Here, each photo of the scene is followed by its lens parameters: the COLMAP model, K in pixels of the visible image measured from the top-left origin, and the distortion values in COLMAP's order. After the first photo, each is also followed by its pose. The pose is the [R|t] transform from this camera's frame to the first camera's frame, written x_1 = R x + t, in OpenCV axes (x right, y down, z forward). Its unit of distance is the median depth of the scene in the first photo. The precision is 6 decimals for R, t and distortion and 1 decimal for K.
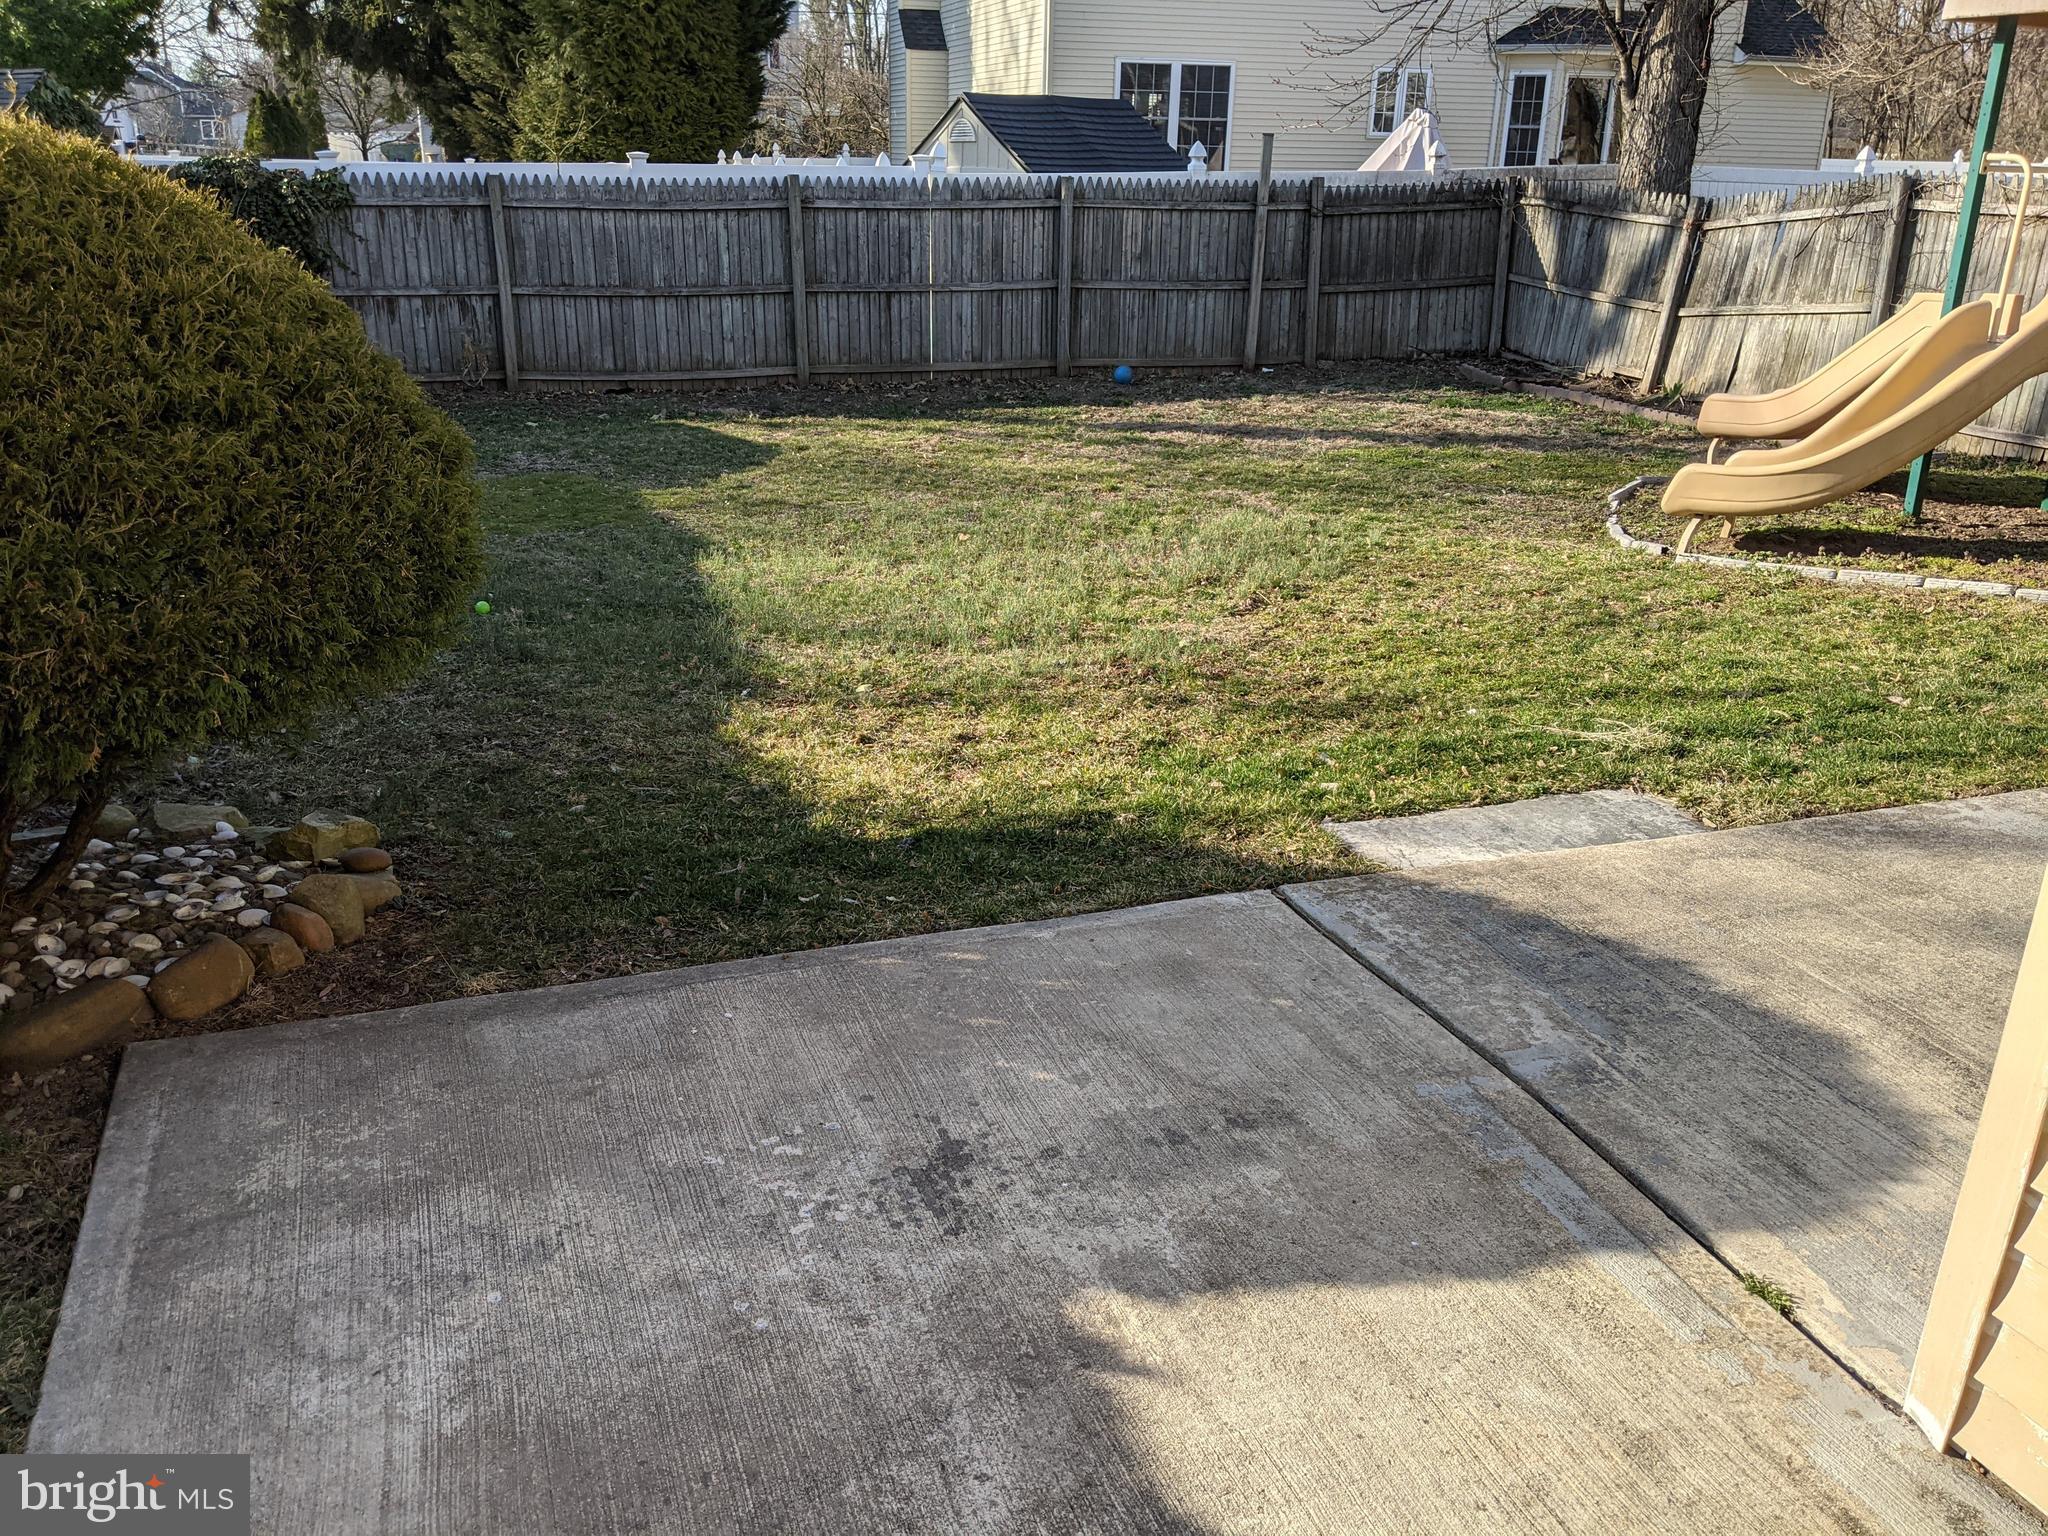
lens RADIAL K [[1666.3, 0, 1011.7], [0, 1666.3, 783.6], [0, 0, 1]] dist [0.083732, -0.159329]
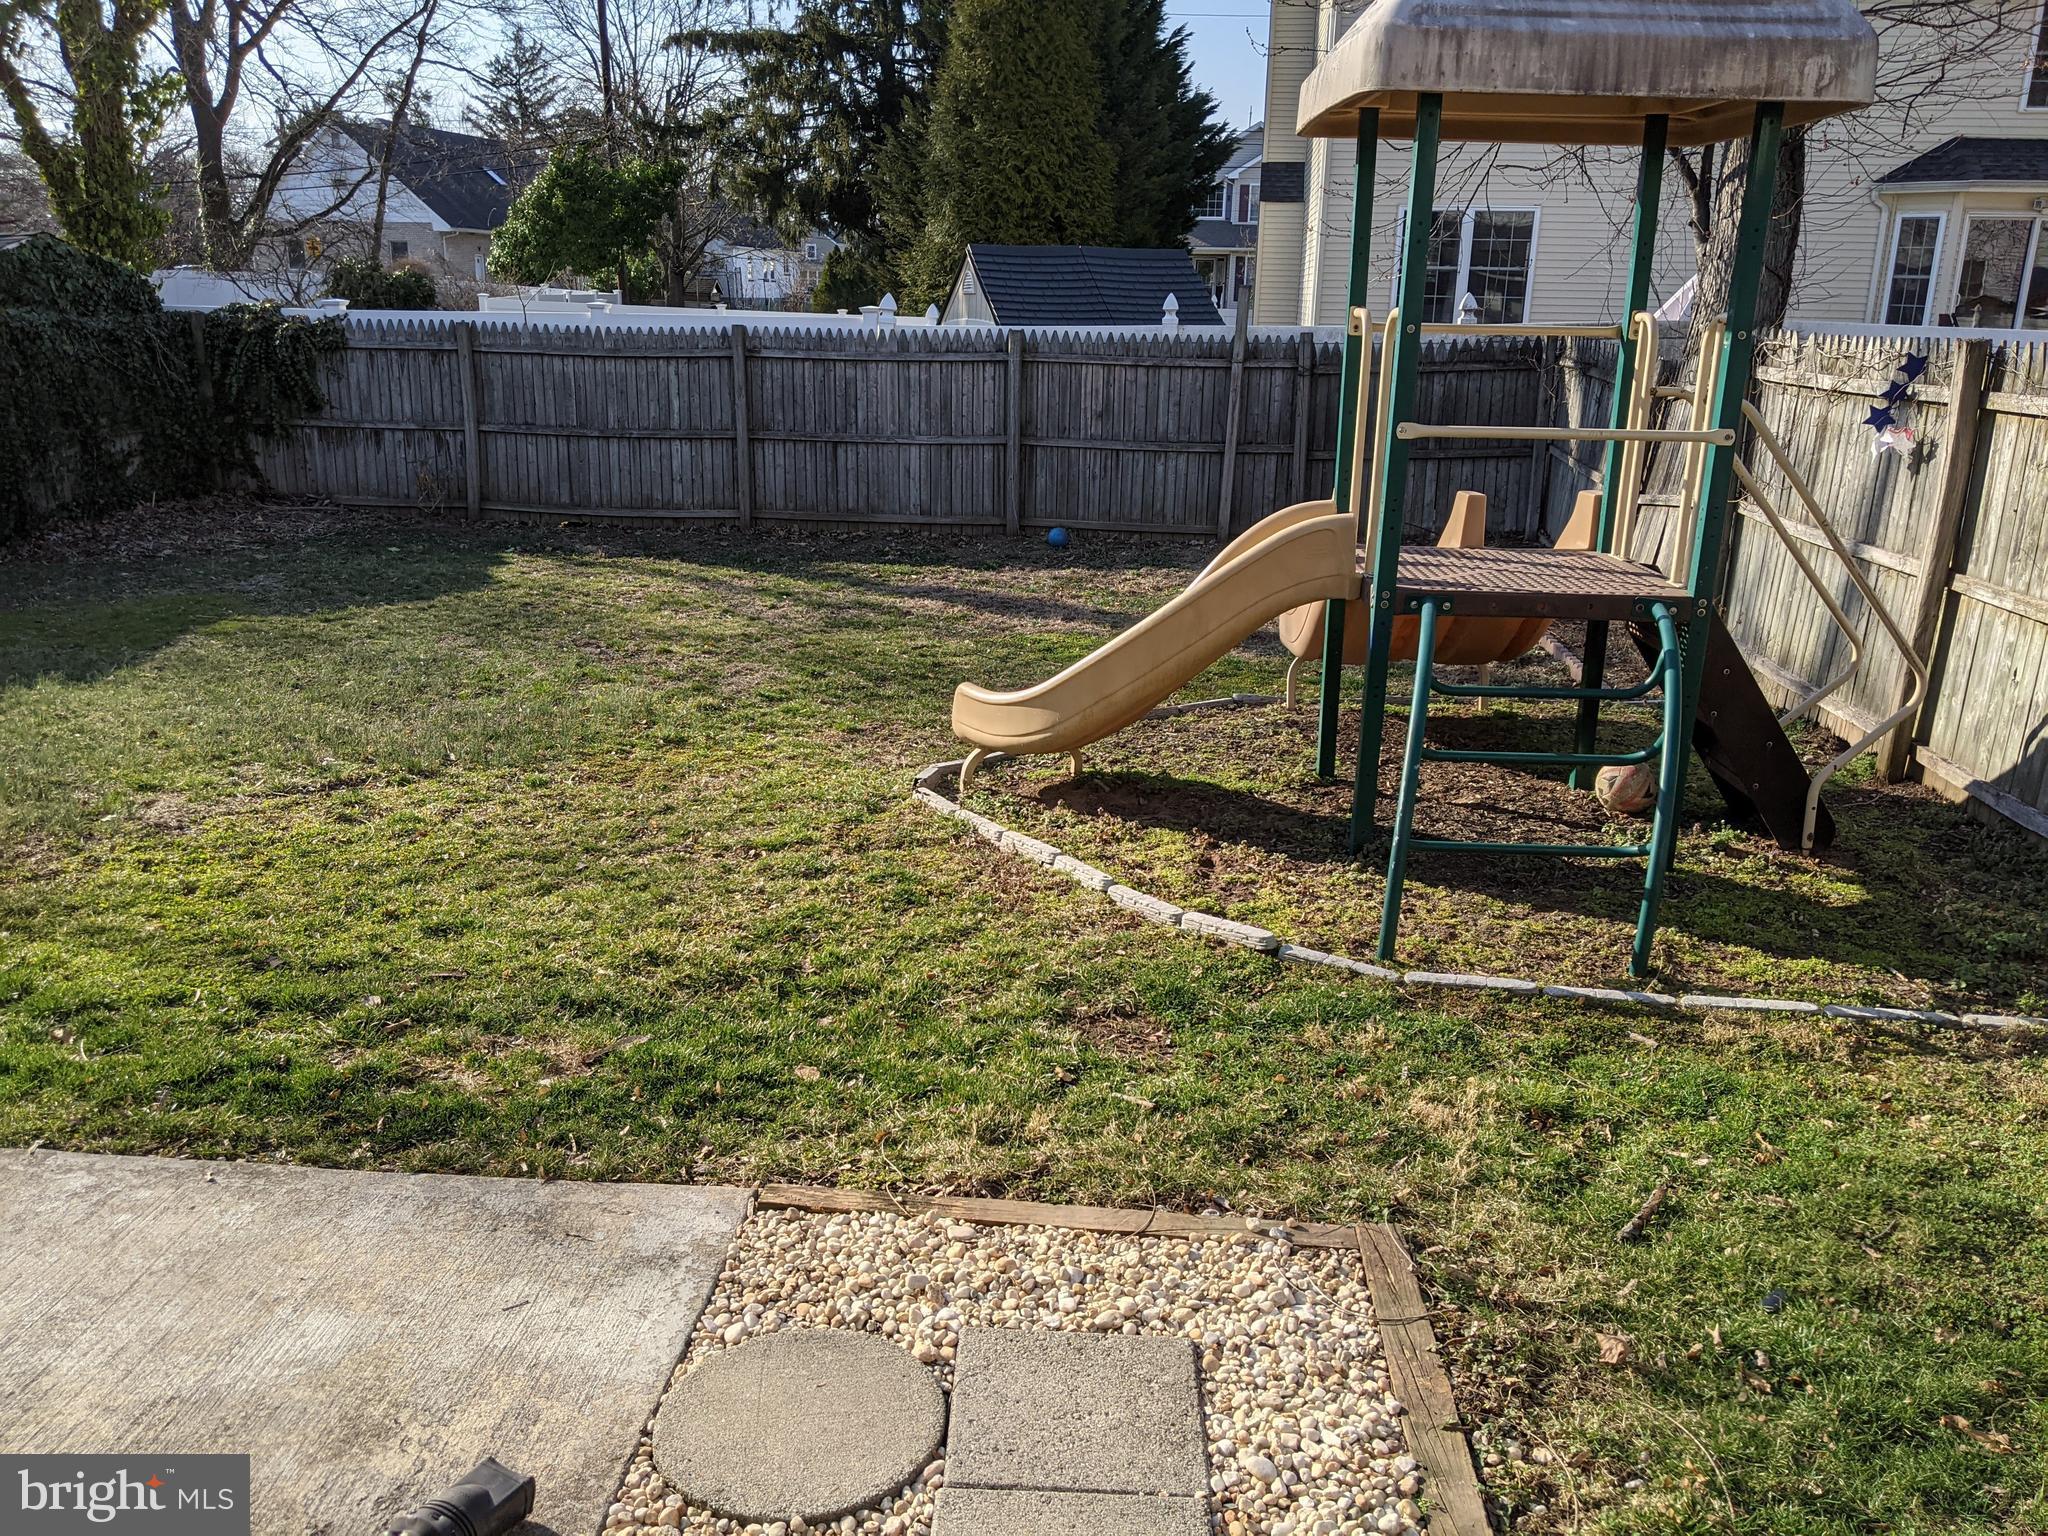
lens RADIAL K [[1666.3, 0, 1011.7], [0, 1666.3, 783.6], [0, 0, 1]] dist [0.083732, -0.159329]
pose [[0.913174, 0.115291, -0.390923, 0.428482], [-0.146415, 0.987925, -0.050659, -0.059442], [0.380363, 0.103497, 0.919028, 0.155324]]
